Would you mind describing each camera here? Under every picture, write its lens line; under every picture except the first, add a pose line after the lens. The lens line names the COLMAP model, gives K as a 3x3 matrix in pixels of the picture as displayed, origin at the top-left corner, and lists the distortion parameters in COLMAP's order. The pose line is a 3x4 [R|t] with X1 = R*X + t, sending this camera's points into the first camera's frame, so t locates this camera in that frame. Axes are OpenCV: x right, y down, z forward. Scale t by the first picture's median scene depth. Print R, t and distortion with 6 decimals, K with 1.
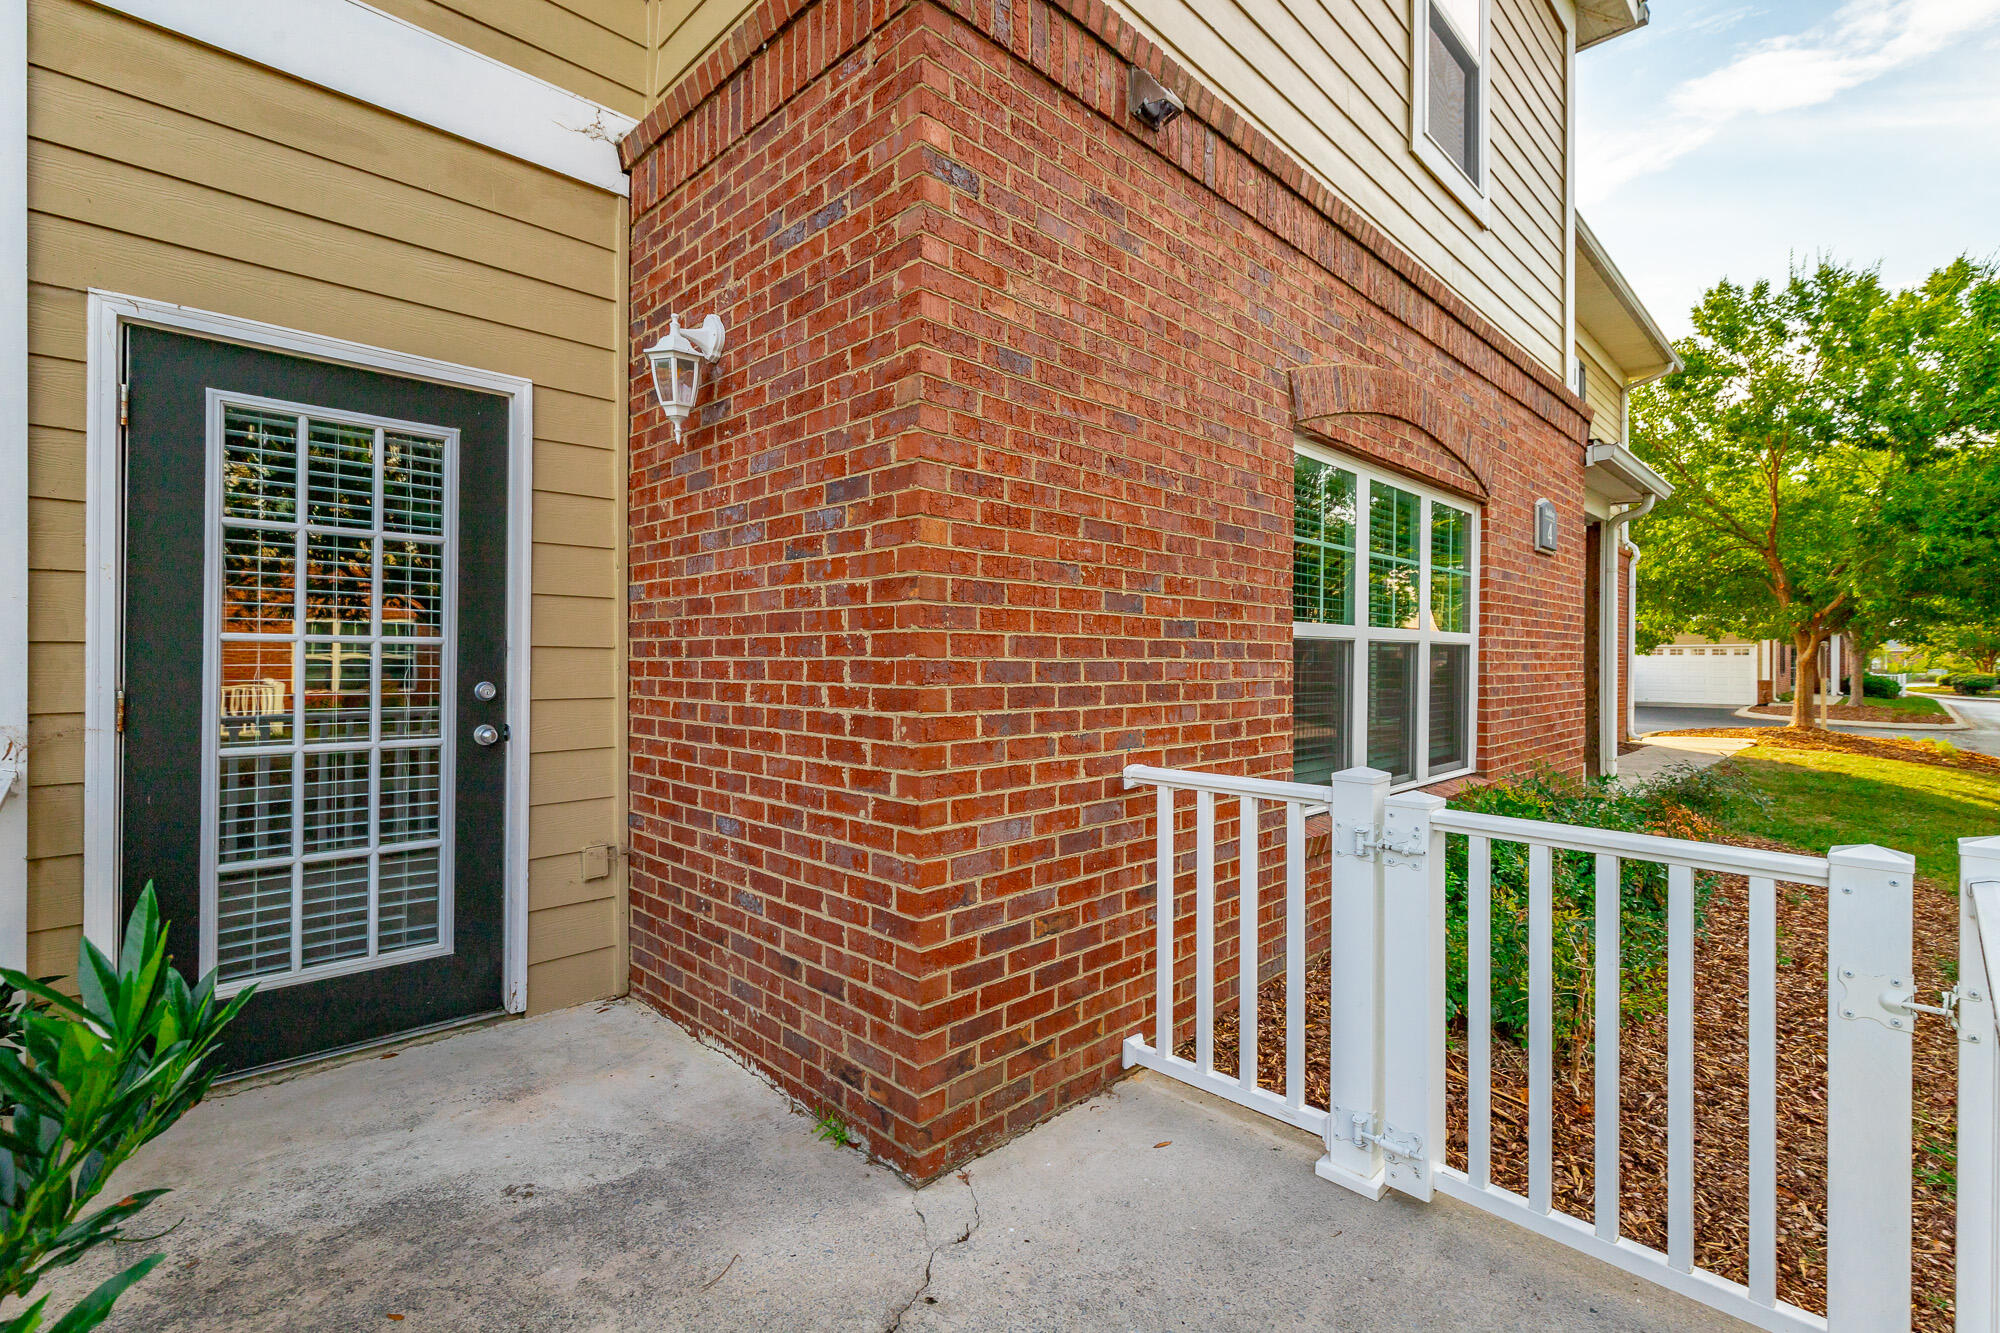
lens RADIAL K [[904.5, 0, 999.2], [0, 904.5, 666.5], [0, 0, 1]] dist [0.001609, 0.001079]
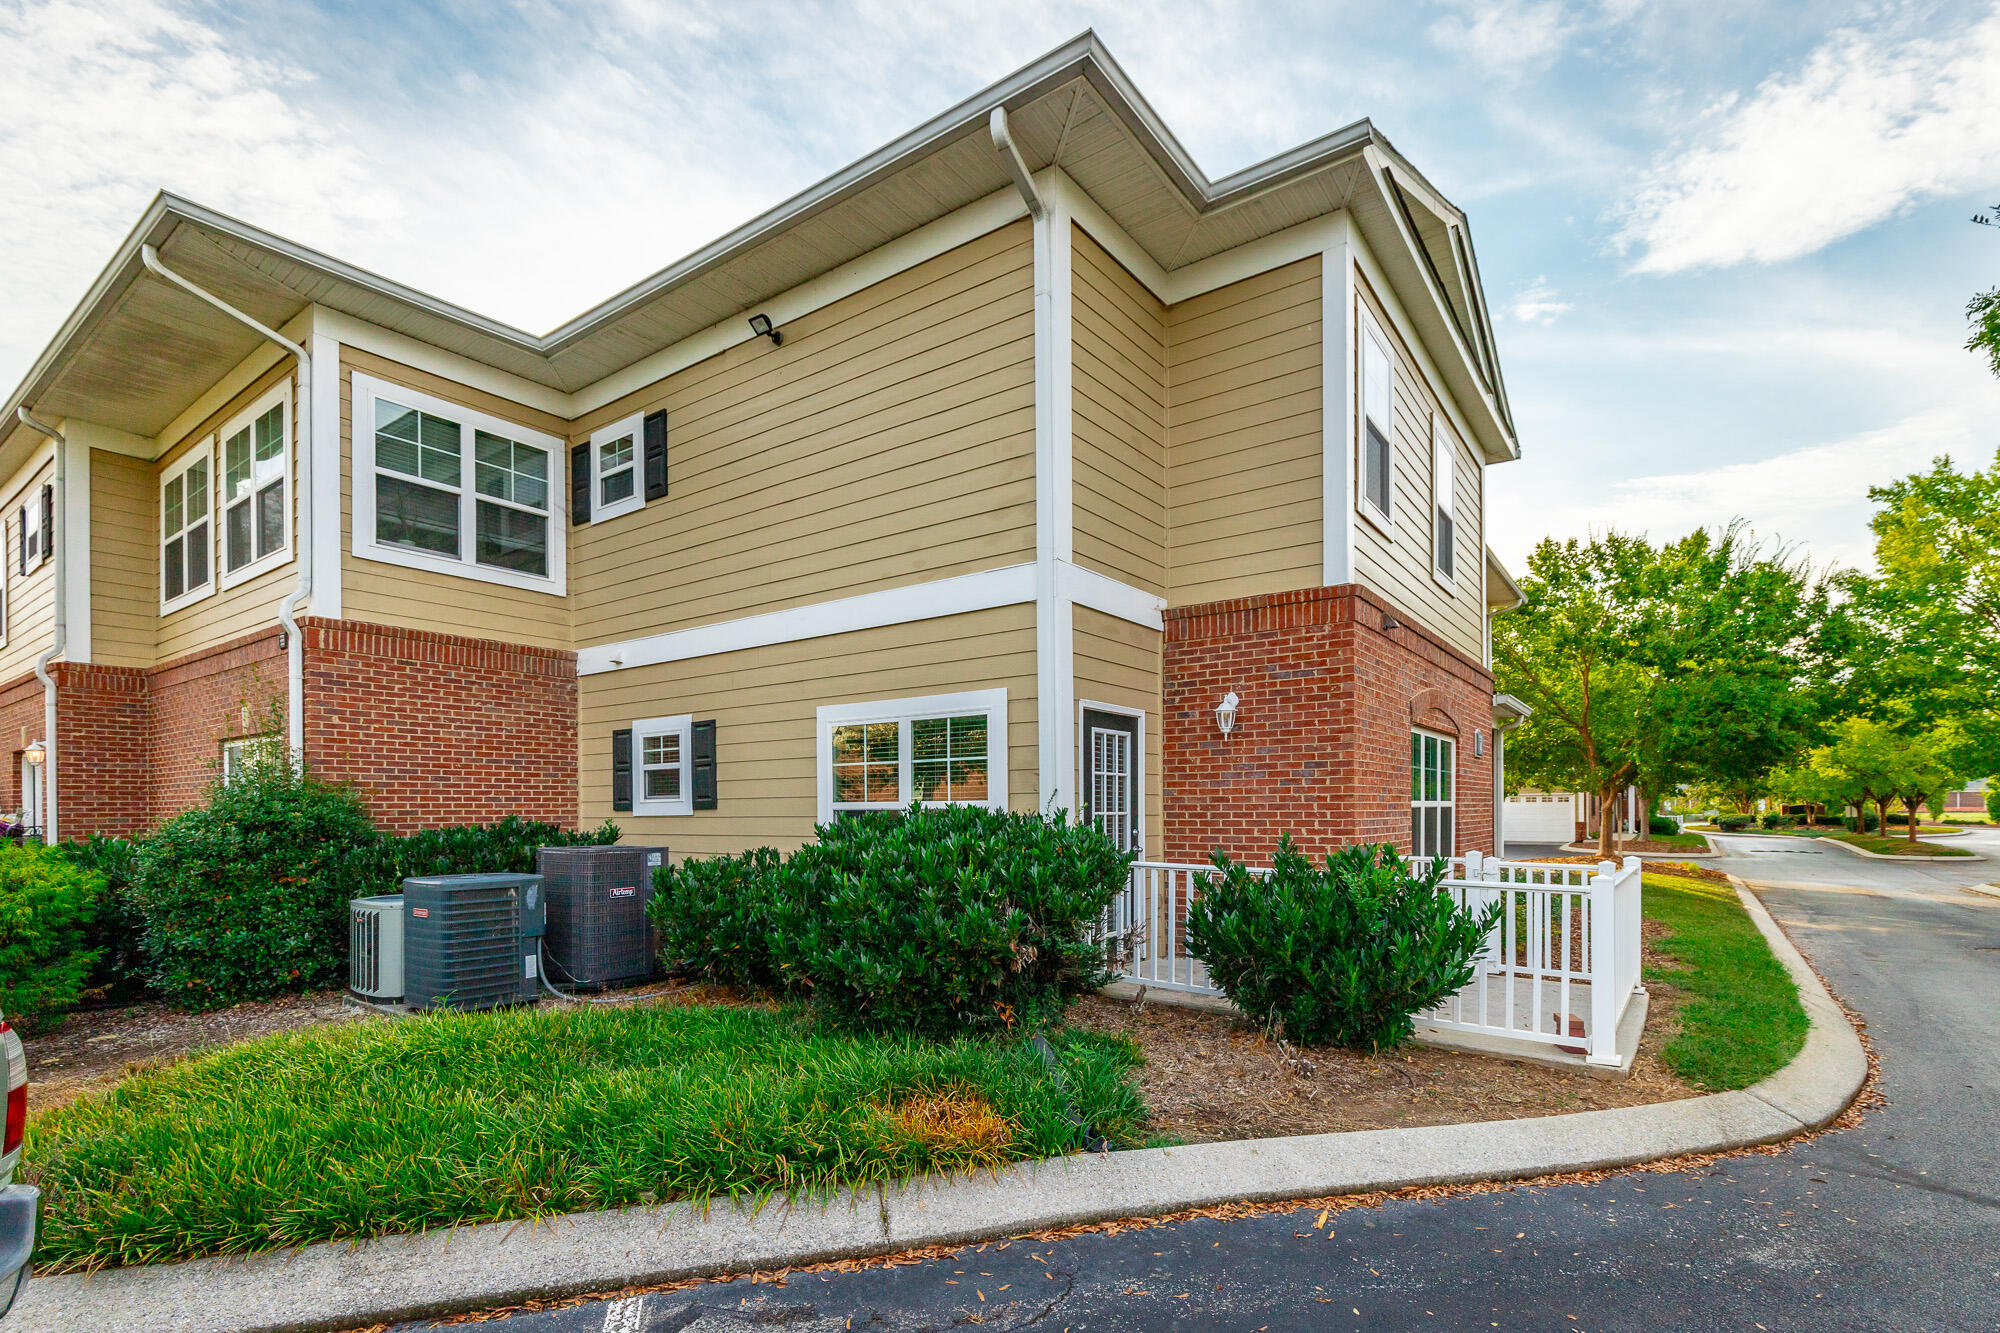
lens RADIAL K [[904.5, 0, 994.9], [0, 904.5, 797.8], [0, 0, 1]] dist [0.001609, 0.001079]
pose [[0.991685, -0.006843, 0.128510, -0.254765], [0.009245, 0.999793, -0.018108, -0.005619], [-0.128360, 0.019146, 0.991543, -0.295748]]
